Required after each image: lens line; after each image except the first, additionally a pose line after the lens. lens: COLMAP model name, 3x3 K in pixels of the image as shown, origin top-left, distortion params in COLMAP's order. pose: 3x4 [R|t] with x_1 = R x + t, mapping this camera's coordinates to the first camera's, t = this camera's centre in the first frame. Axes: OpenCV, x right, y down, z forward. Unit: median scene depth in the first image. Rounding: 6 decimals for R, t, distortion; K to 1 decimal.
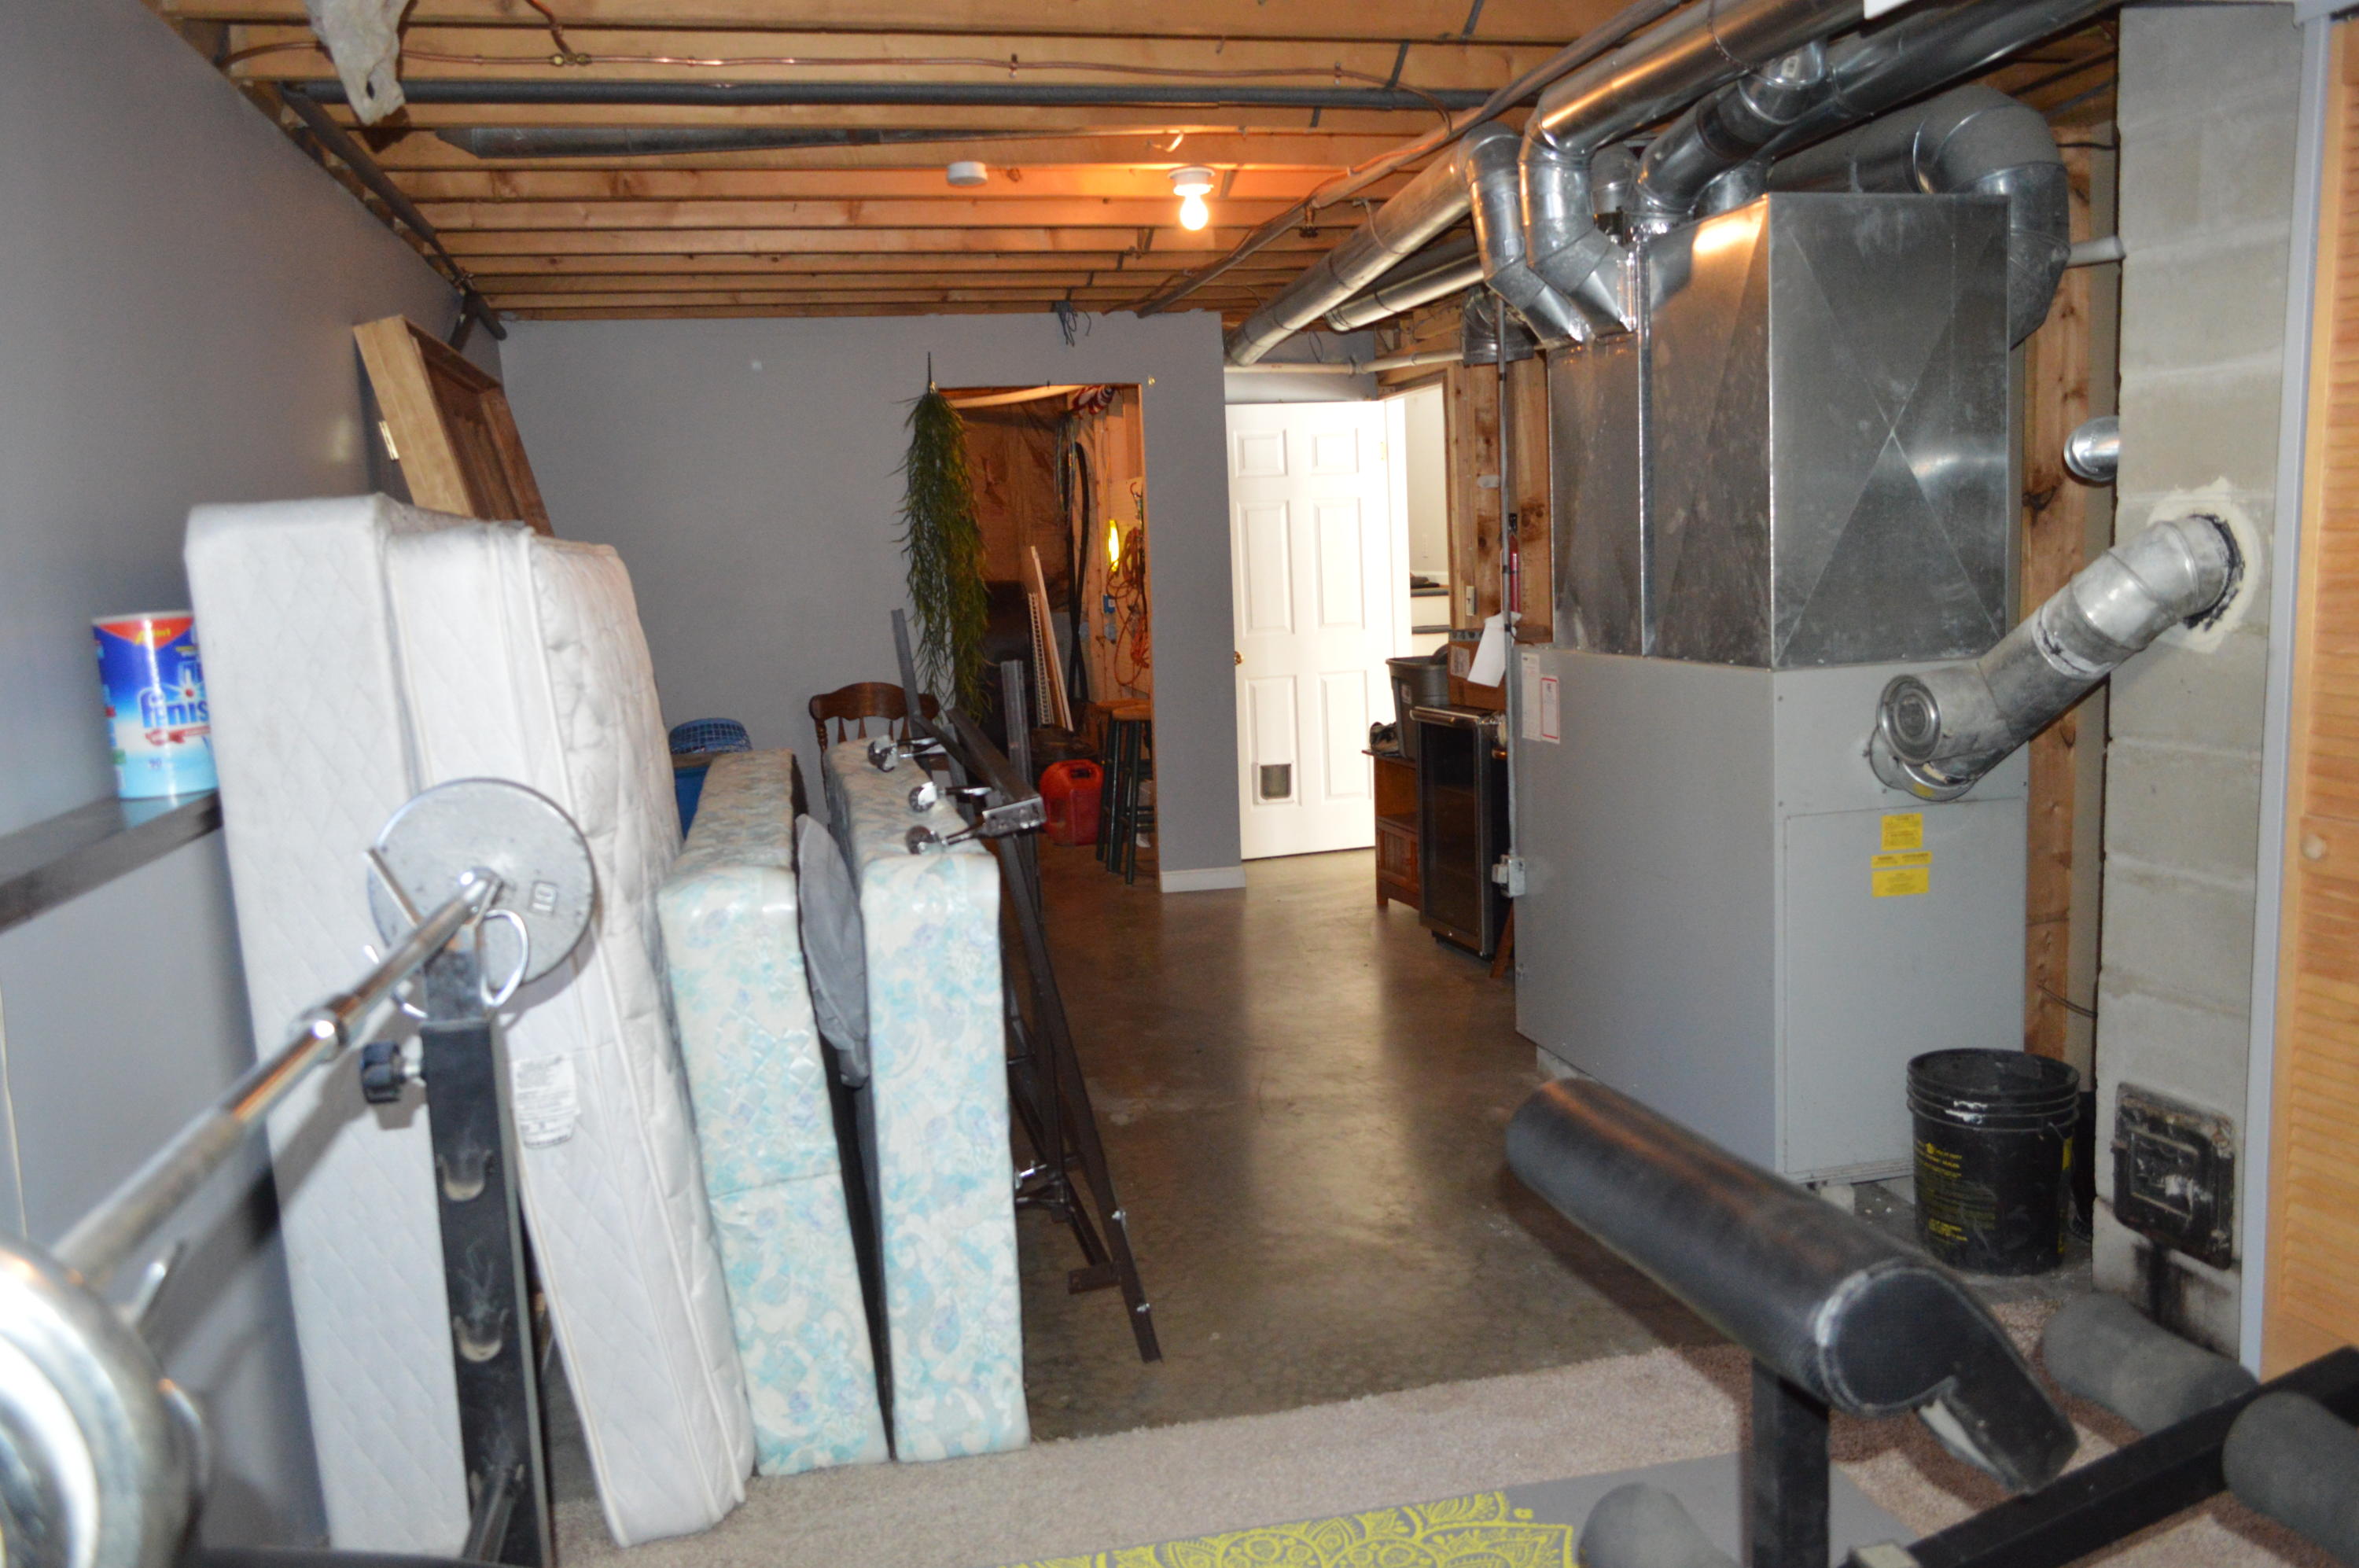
lens RADIAL K [[1863.7, 0, 1179.5], [0, 1863.7, 784.0], [0, 0, 1]] dist [-0.010202, 0.000654]
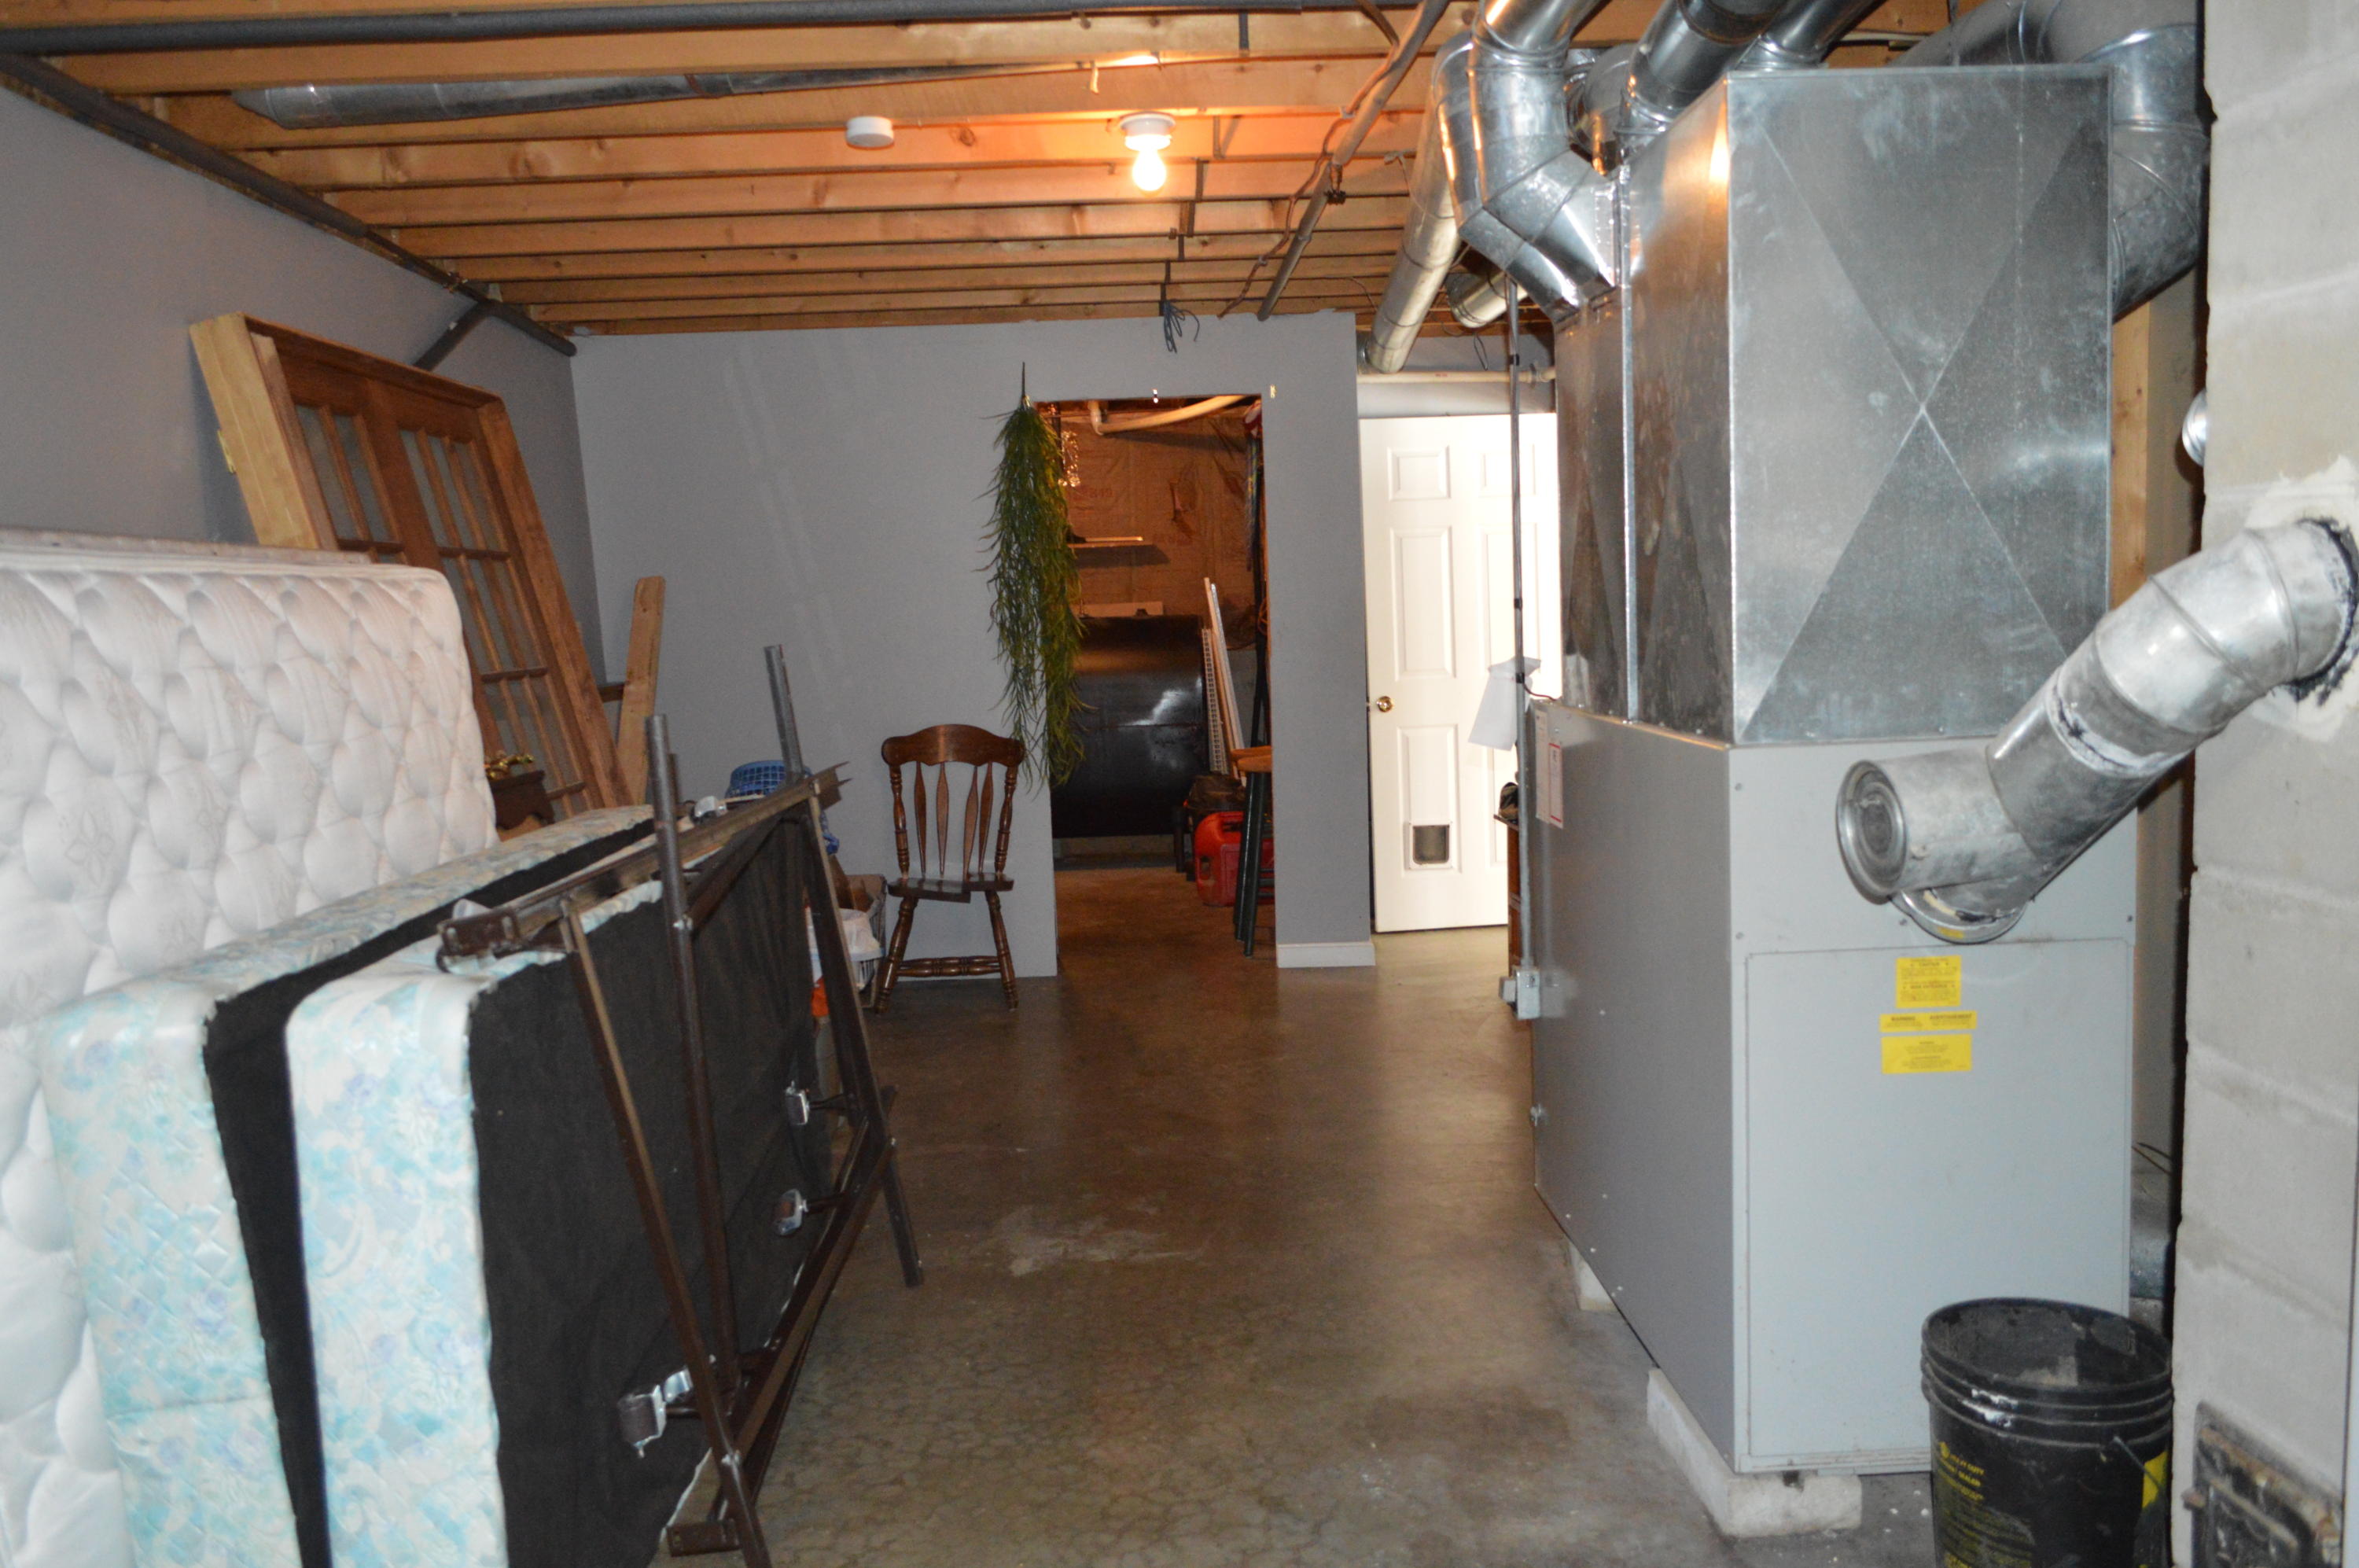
lens RADIAL K [[1856.0, 0, 1179.5], [0, 1856.0, 784.0], [0, 0, 1]] dist [-0.006539, -0.005043]
pose [[0.979799, 0.026098, -0.198276, 0.270113], [-0.029760, 0.999437, -0.015508, -0.031587], [0.197759, 0.021096, 0.980024, 0.285971]]
